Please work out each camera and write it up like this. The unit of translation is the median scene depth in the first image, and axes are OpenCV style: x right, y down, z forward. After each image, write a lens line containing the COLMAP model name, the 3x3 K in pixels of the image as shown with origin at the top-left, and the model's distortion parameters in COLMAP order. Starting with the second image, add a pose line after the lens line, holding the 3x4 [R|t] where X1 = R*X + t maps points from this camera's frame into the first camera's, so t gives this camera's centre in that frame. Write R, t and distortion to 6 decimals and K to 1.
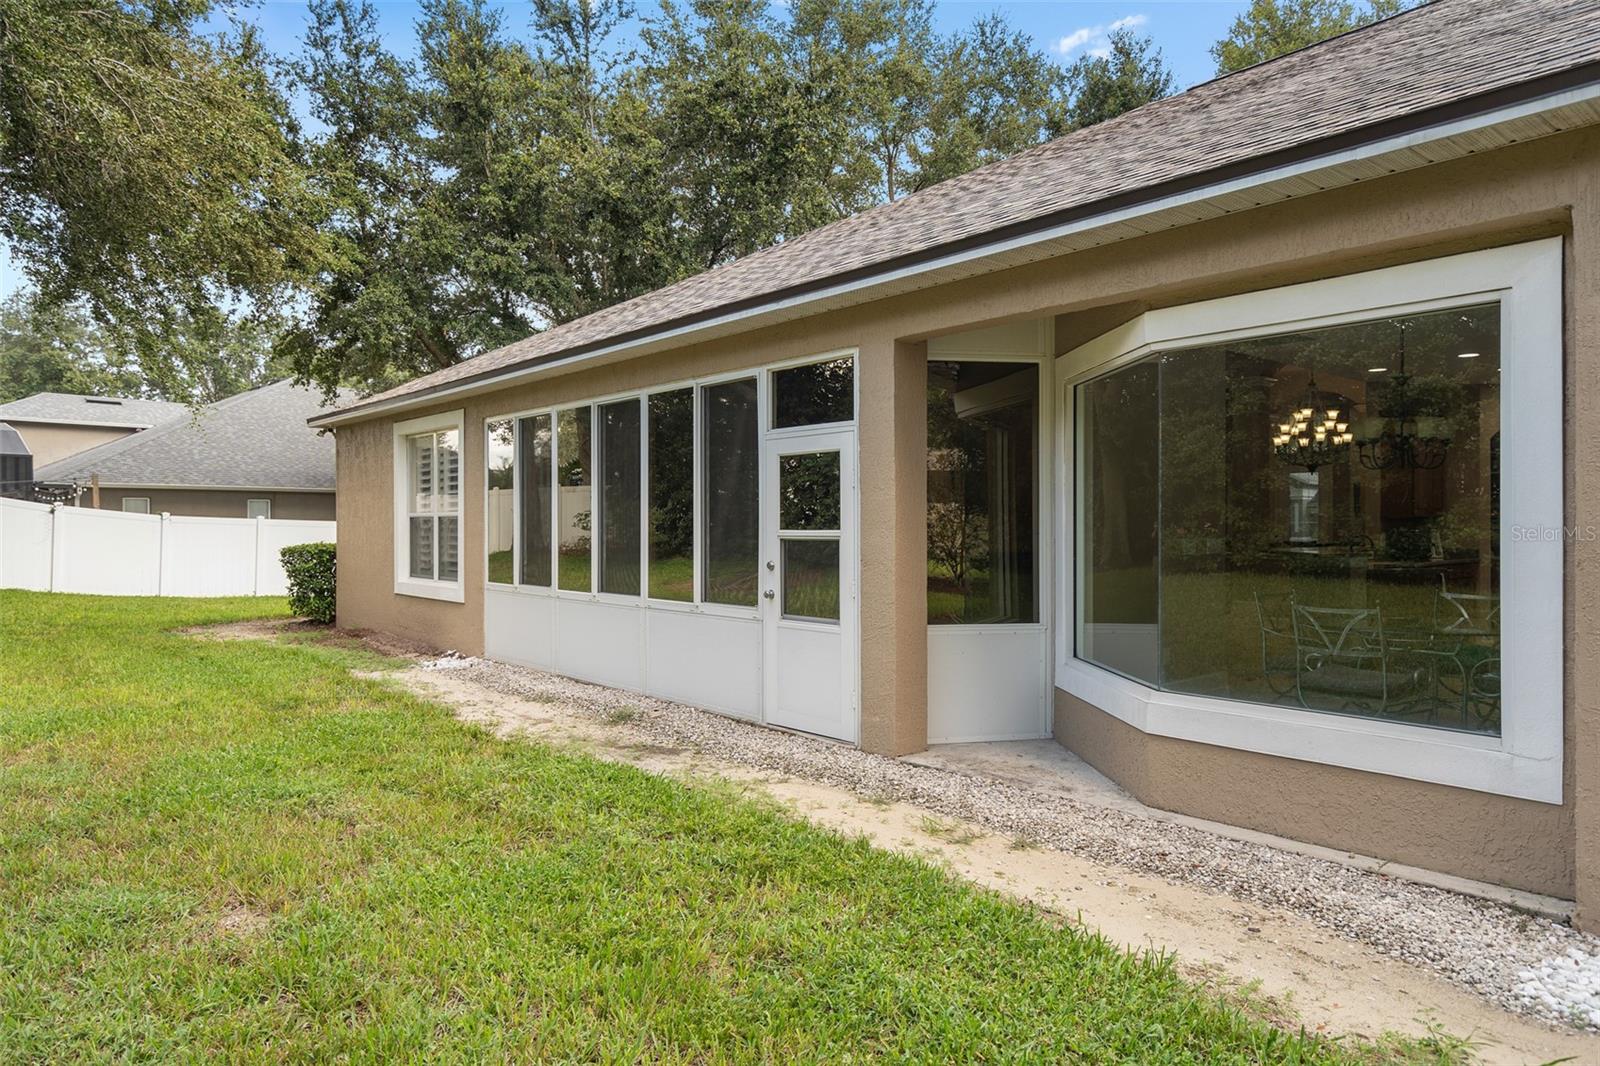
lens RADIAL K [[1005.7, 0, 801.1], [0, 1005.7, 529.9], [0, 0, 1]] dist [-0.001771, 0.000381]
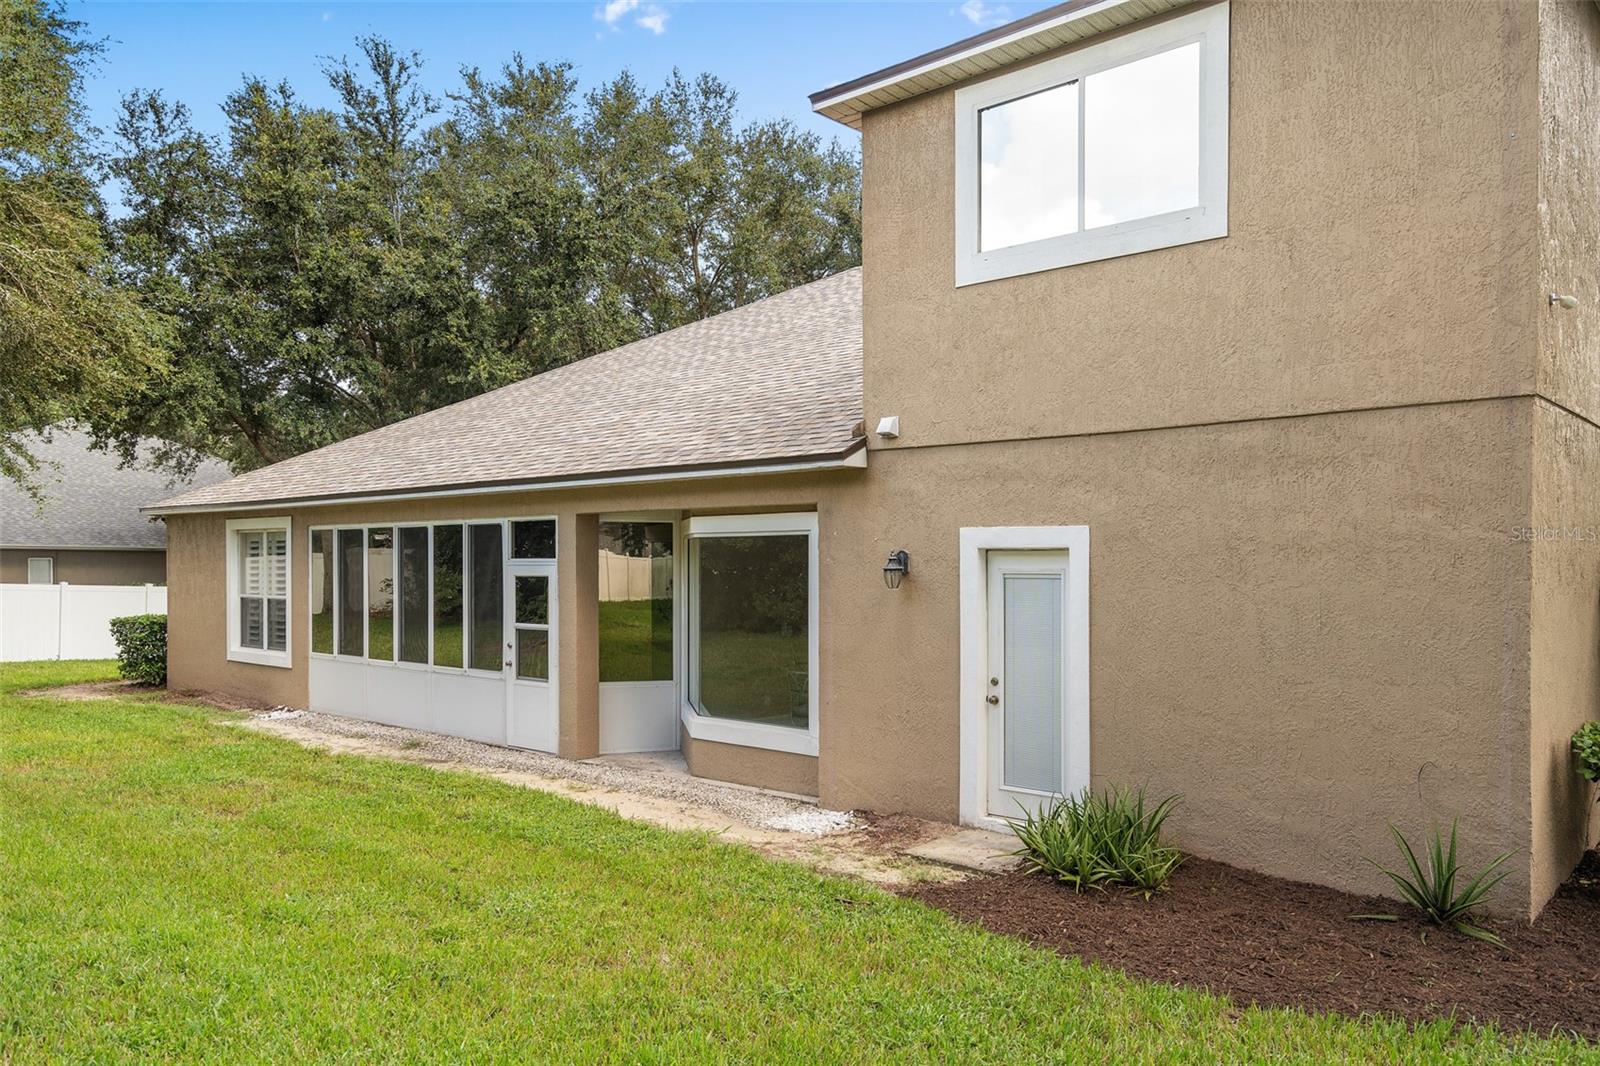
lens RADIAL K [[1173.5, 0, 789.2], [0, 1173.5, 580.9], [0, 0, 1]] dist [0.002883, 0.001352]
pose [[0.993703, 0.002448, 0.112017, 0.136217], [-0.003073, 0.999981, 0.005405, -0.052461], [-0.112002, -0.005715, 0.993692, -0.599519]]
